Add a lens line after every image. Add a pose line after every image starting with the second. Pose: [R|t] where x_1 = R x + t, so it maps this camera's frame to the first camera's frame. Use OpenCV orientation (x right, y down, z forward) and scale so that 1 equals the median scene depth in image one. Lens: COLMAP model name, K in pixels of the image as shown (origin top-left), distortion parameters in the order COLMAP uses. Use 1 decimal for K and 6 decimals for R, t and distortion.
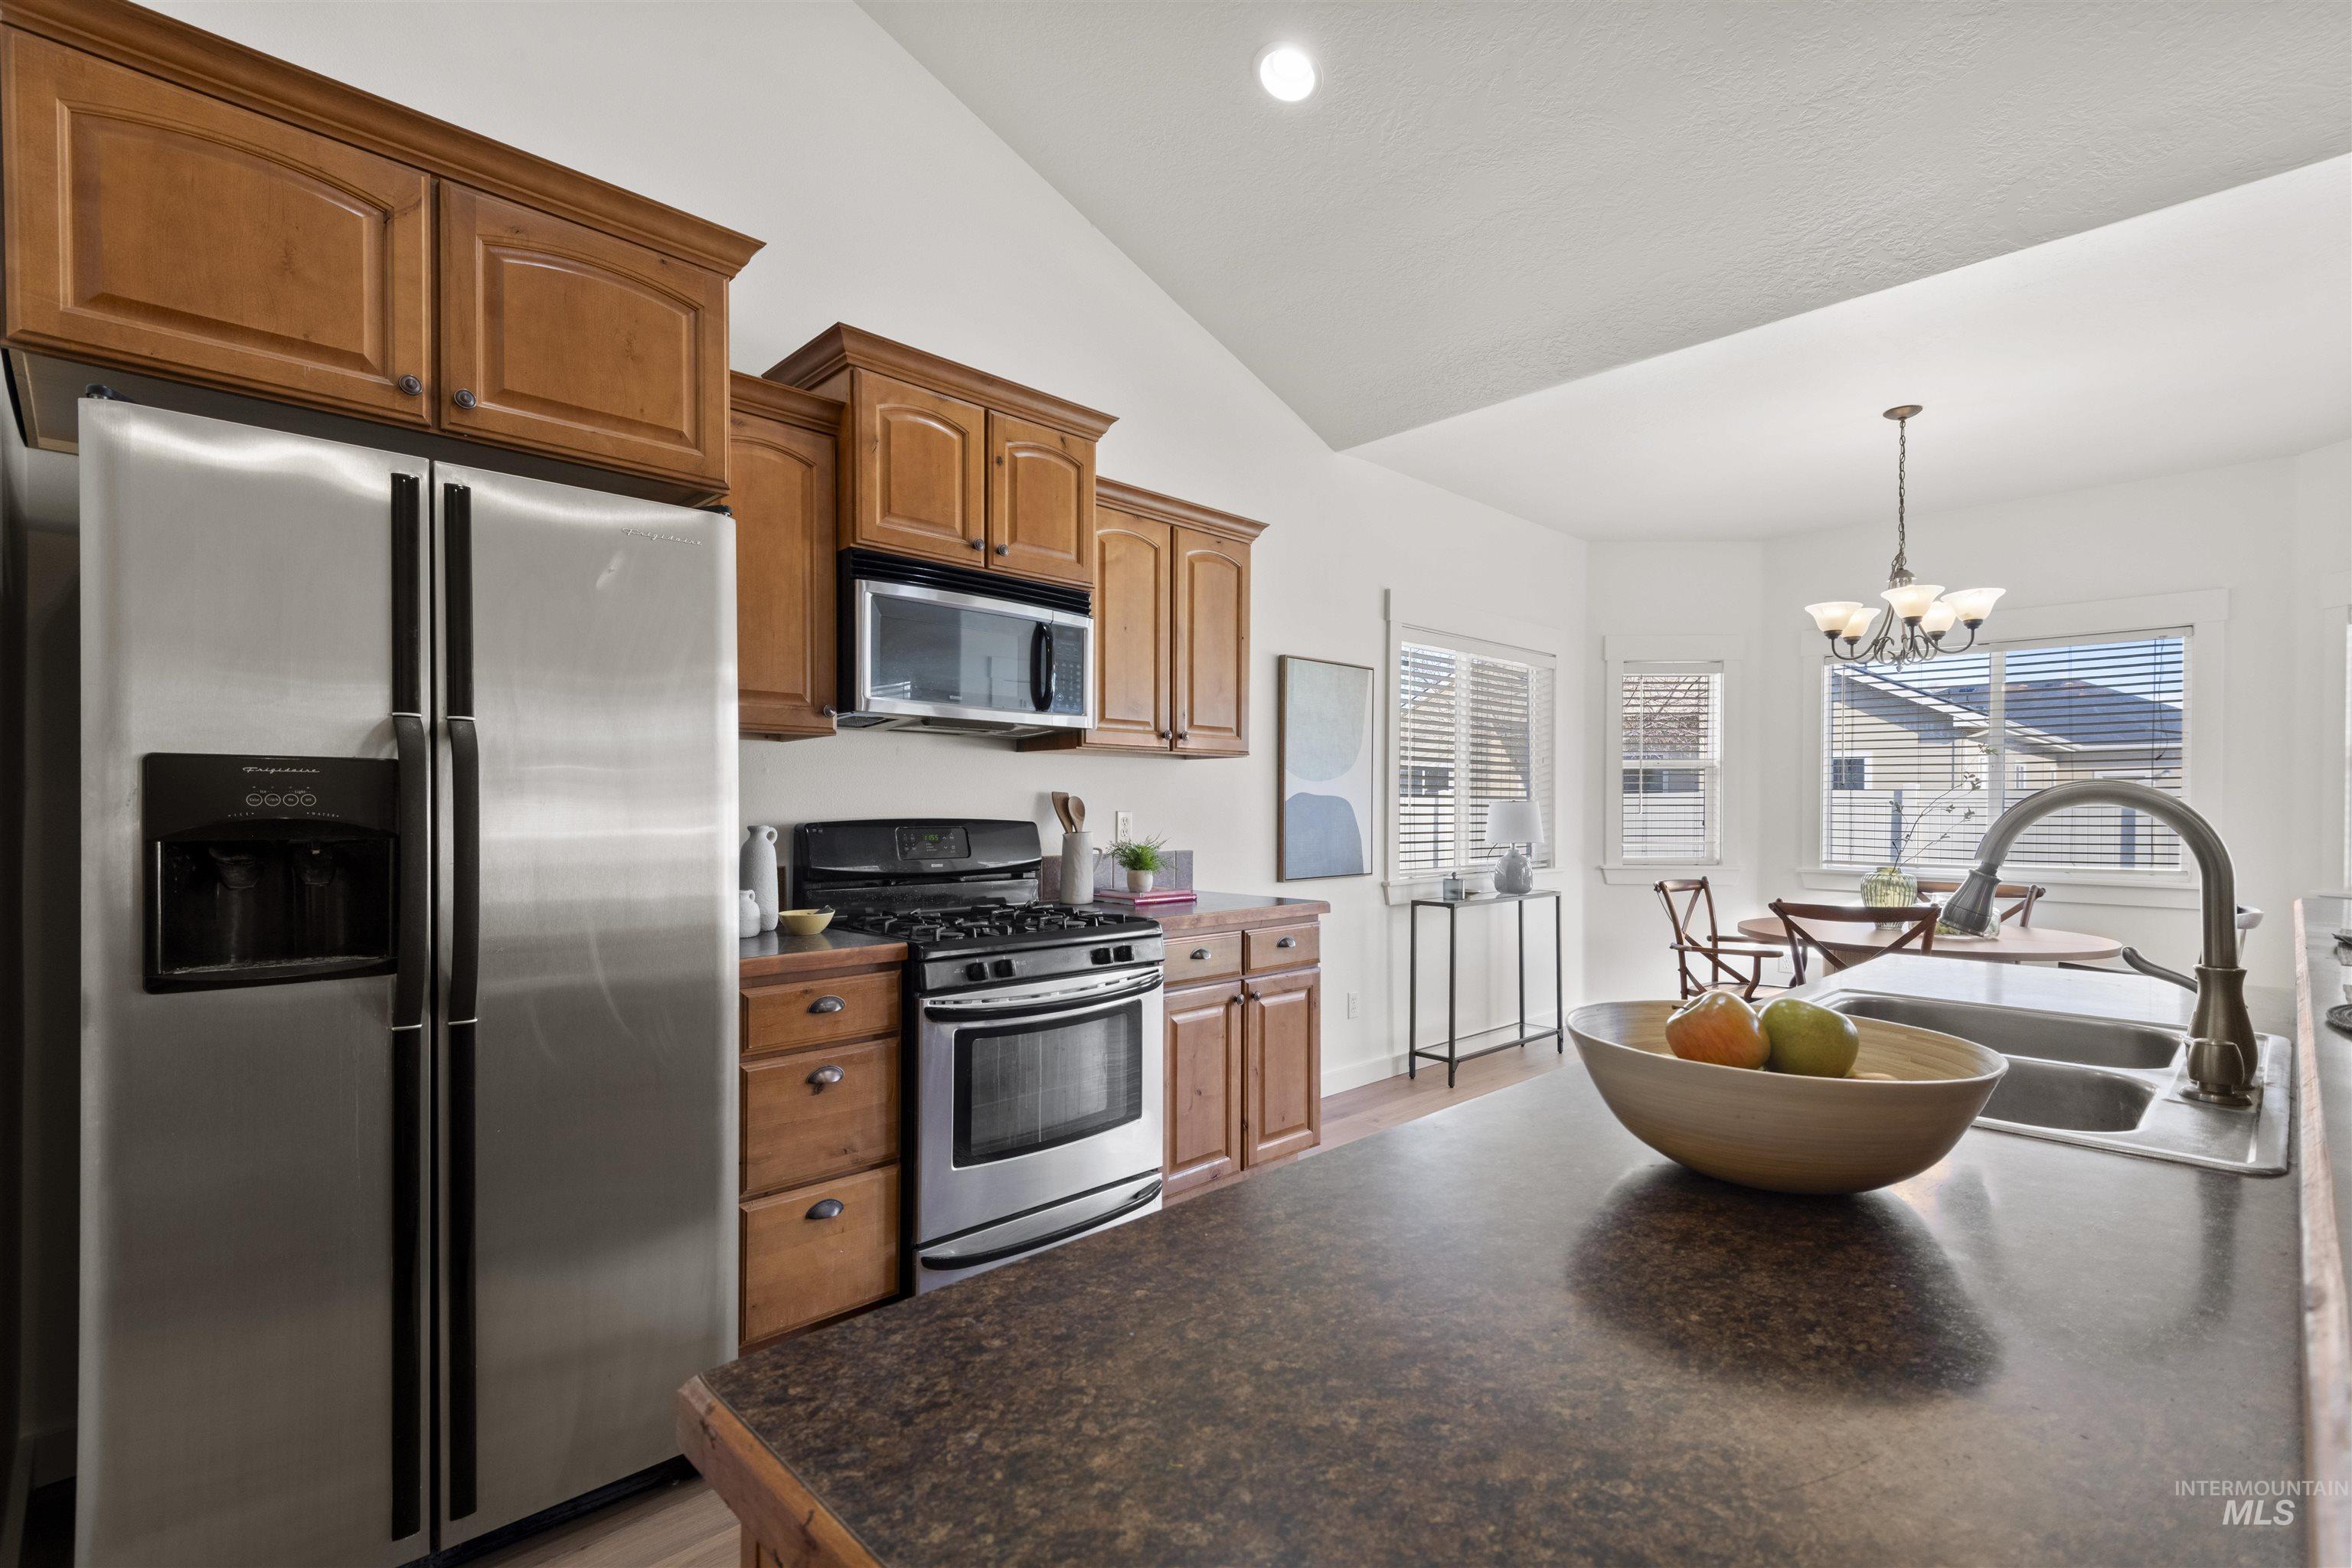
lens RADIAL K [[1063.1, 0, 1170.5], [0, 1063.1, 817.9], [0, 0, 1]] dist [0.009920, -0.003323]
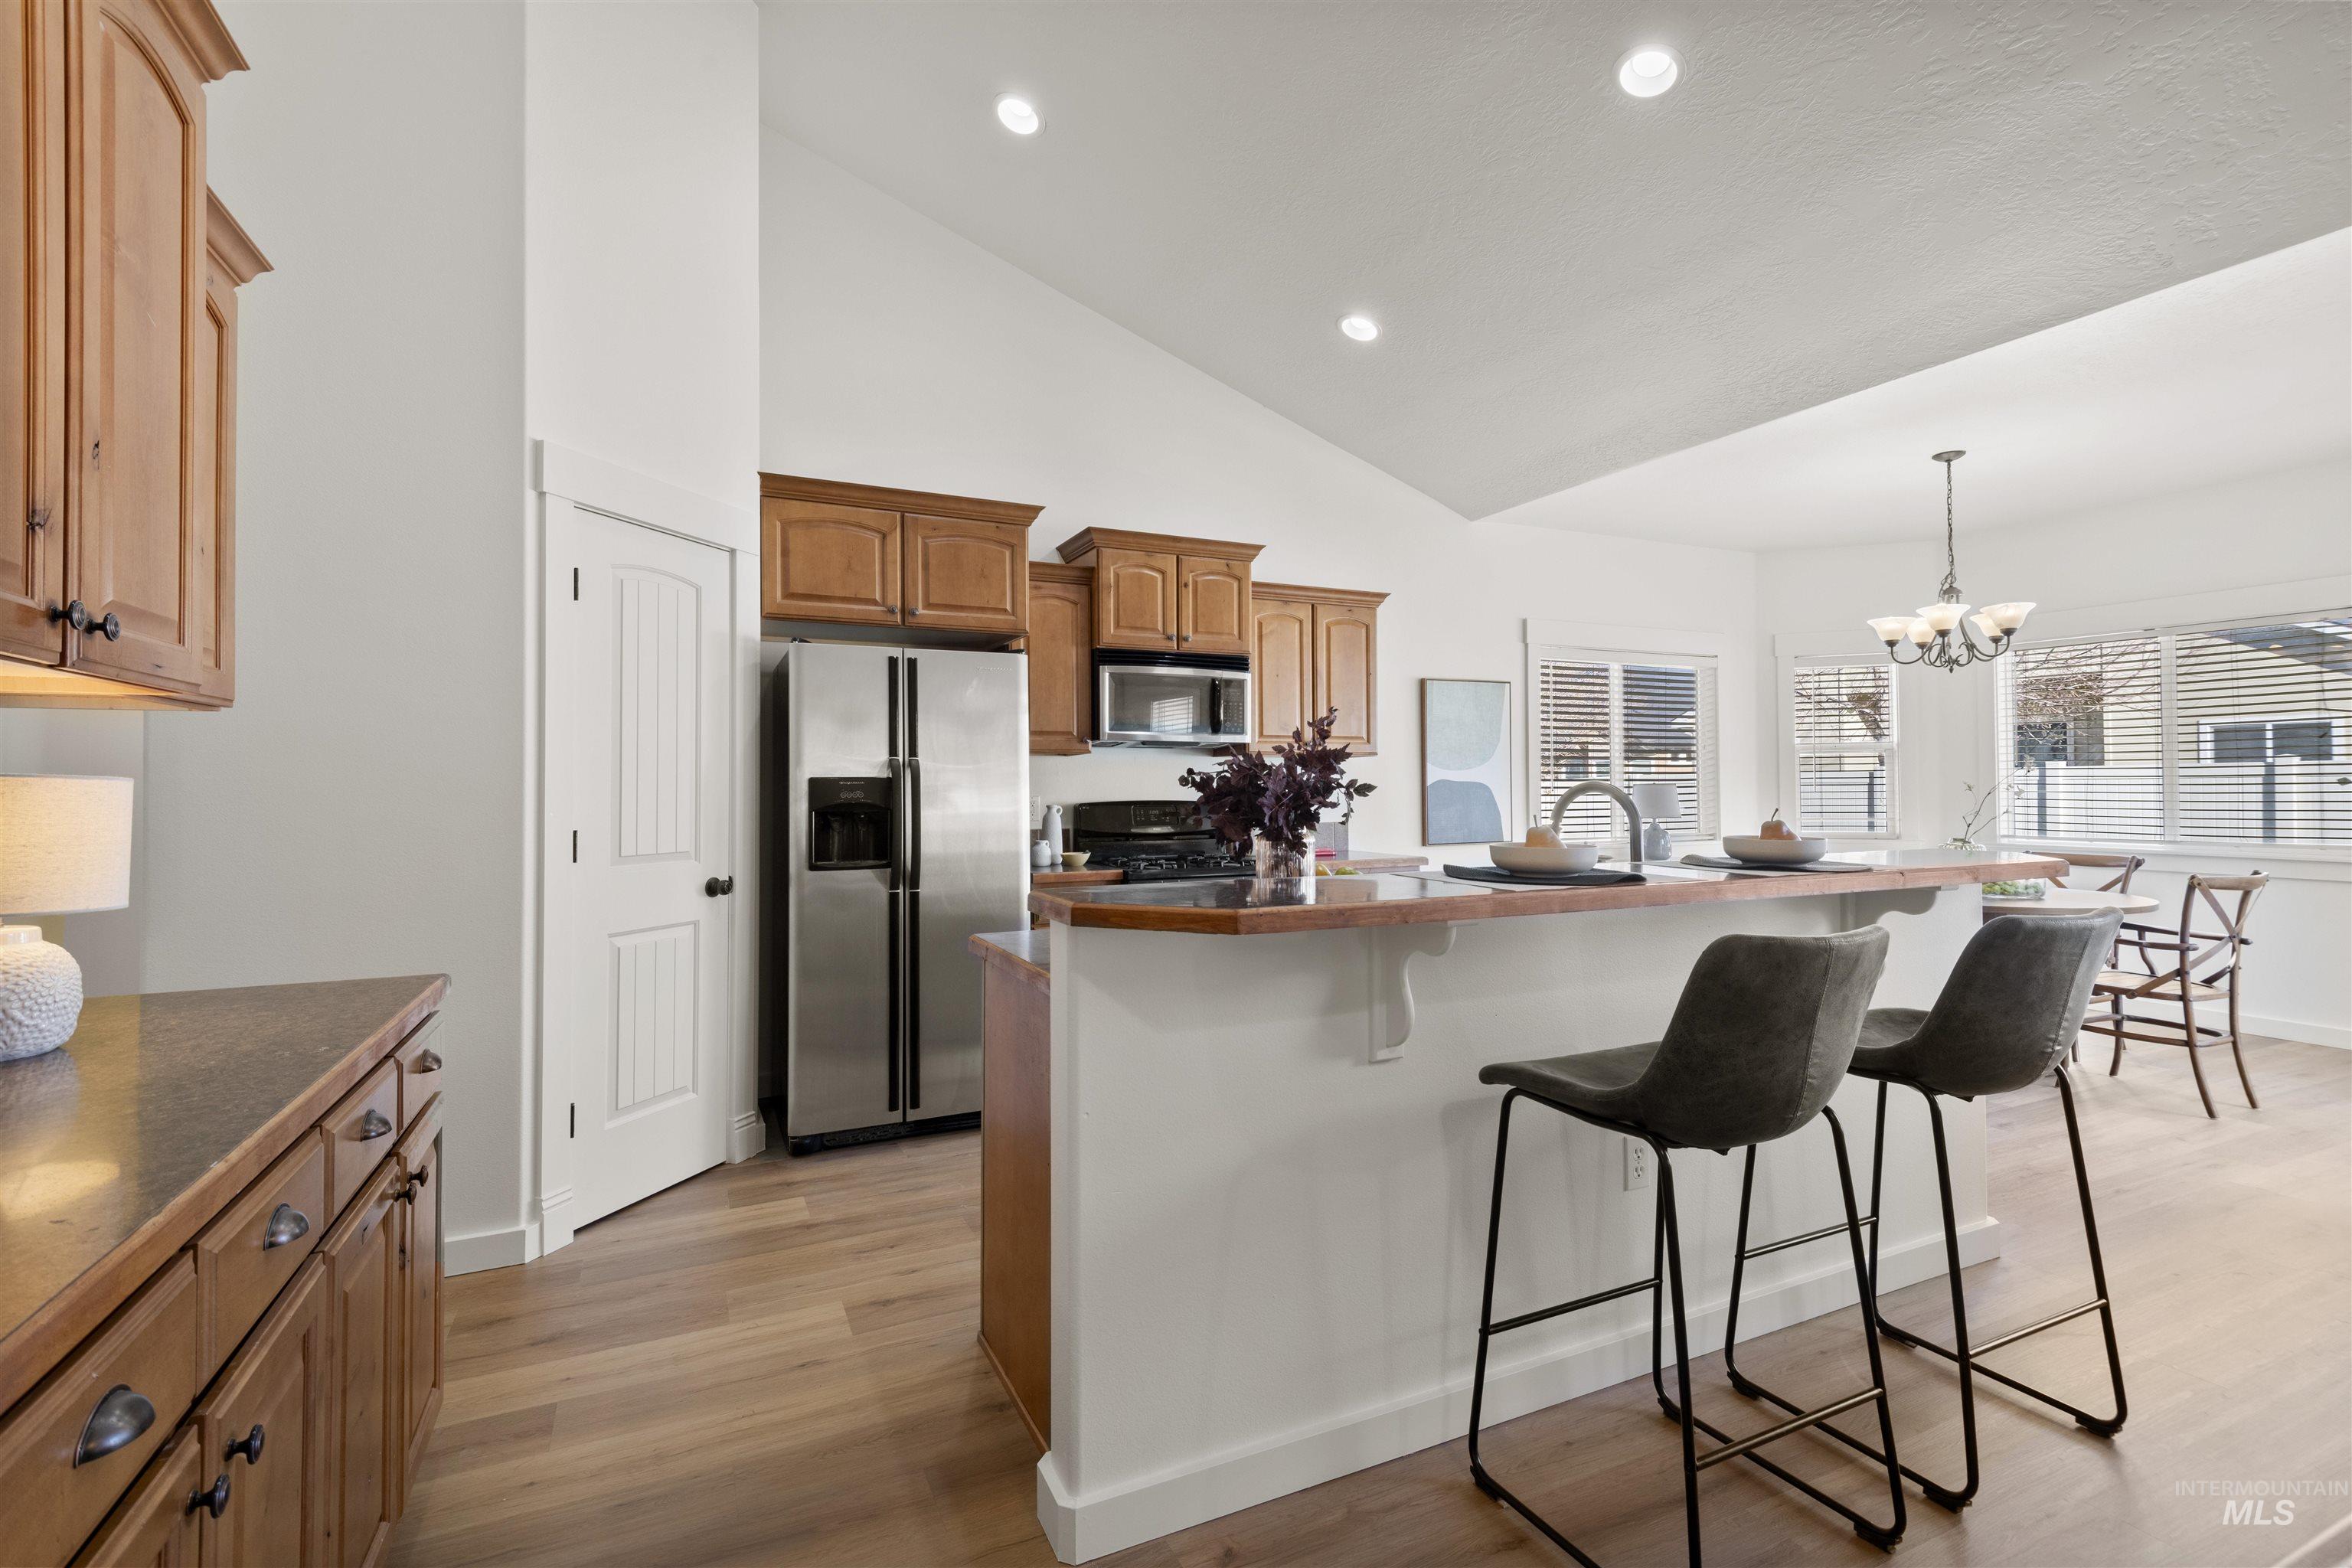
lens RADIAL K [[1063.1, 0, 1164.4], [0, 1063.1, 780.2], [0, 0, 1]] dist [0.009920, -0.003323]
pose [[0.946728, -0.010306, -0.321868, 0.284340], [0.005058, 0.999840, -0.017136, -0.002111], [0.321993, 0.014596, 0.946629, -0.485066]]
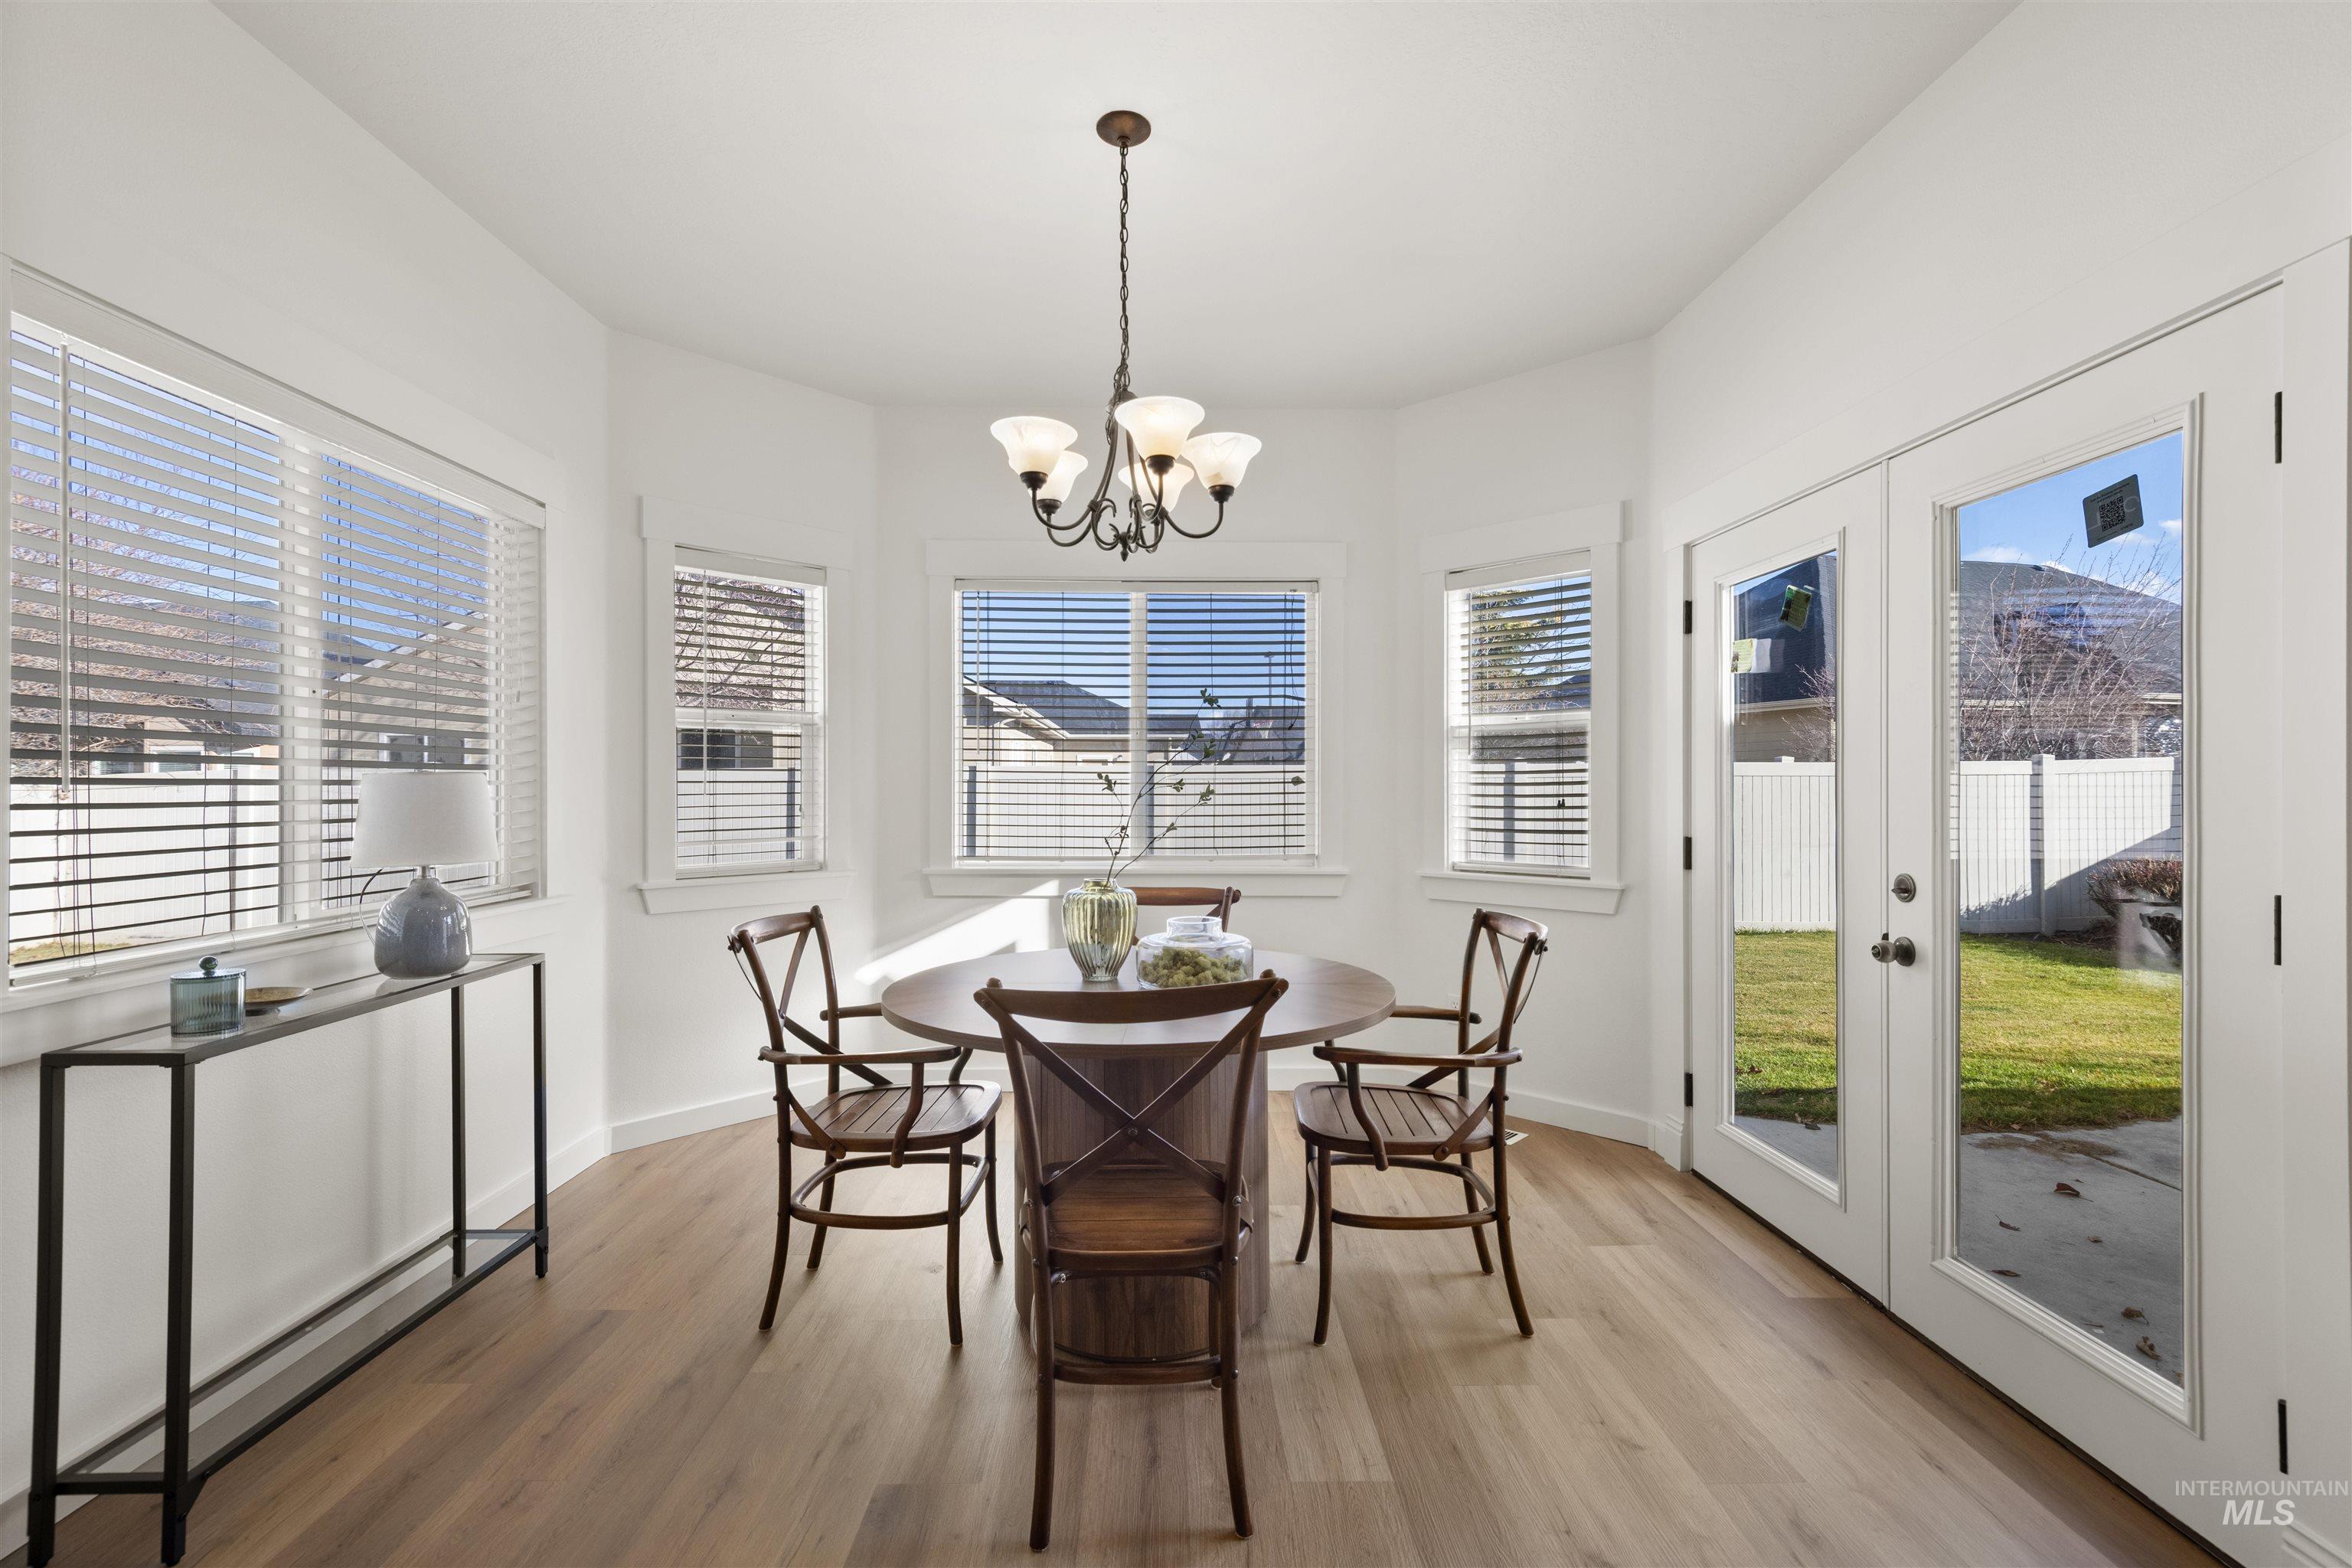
lens RADIAL K [[1063.1, 0, 1164.6], [0, 1063.1, 773.5], [0, 0, 1]] dist [0.009920, -0.003323]
pose [[0.682767, 0.004393, 0.730623, 0.311107], [0.010976, 0.999807, -0.016269, -0.006420], [-0.730554, 0.019127, 0.682587, 0.692074]]
